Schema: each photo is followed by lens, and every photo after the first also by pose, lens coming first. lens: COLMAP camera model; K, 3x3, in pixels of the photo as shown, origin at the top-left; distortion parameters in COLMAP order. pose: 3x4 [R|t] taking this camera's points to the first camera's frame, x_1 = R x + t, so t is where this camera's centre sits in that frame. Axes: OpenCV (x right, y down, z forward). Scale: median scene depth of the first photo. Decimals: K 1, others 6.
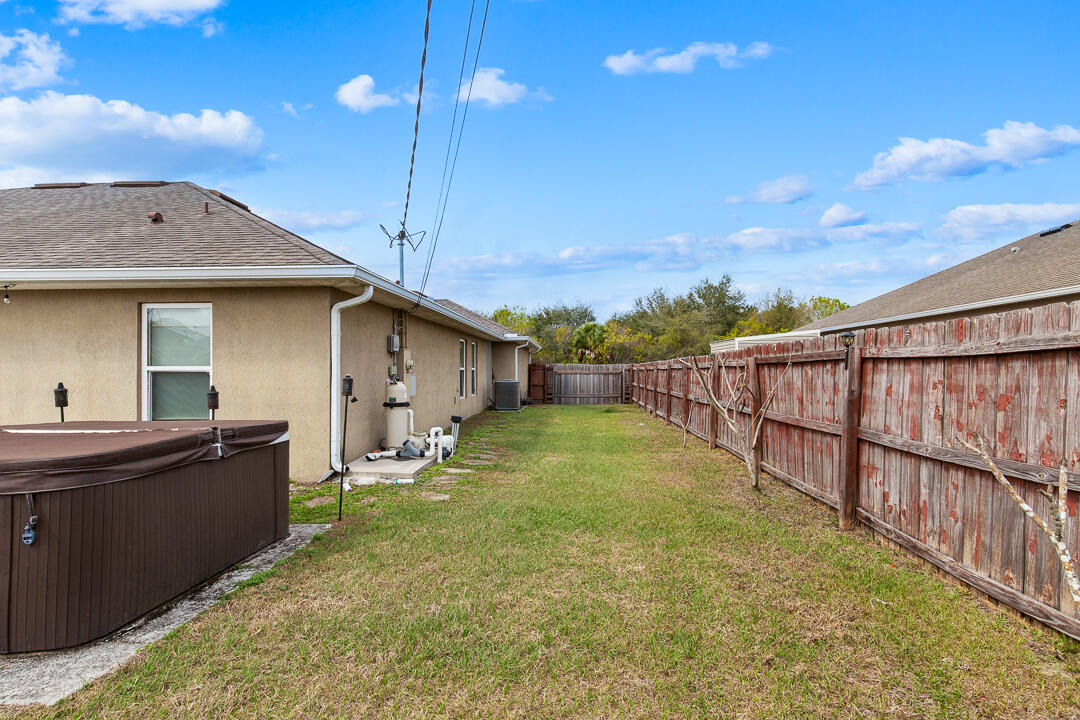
lens RADIAL K [[486.1, 0, 538.3], [0, 486.1, 353.7], [0, 0, 1]] dist [0.001631, -0.000001]
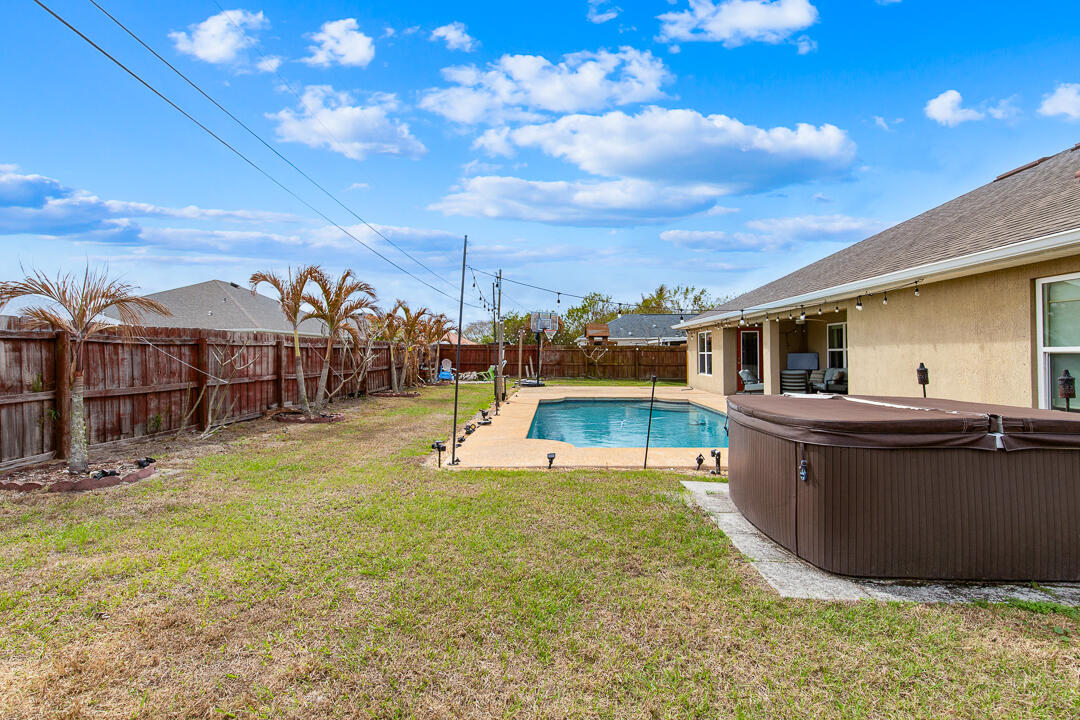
lens RADIAL K [[486.1, 0, 538.3], [0, 486.1, 353.7], [0, 0, 1]] dist [0.001631, -0.000001]
pose [[0.999995, 0.000496, 0.002973, -1.254129], [-0.000540, 0.999889, 0.014873, -0.019041], [-0.002965, -0.014874, 0.999885, -0.058368]]
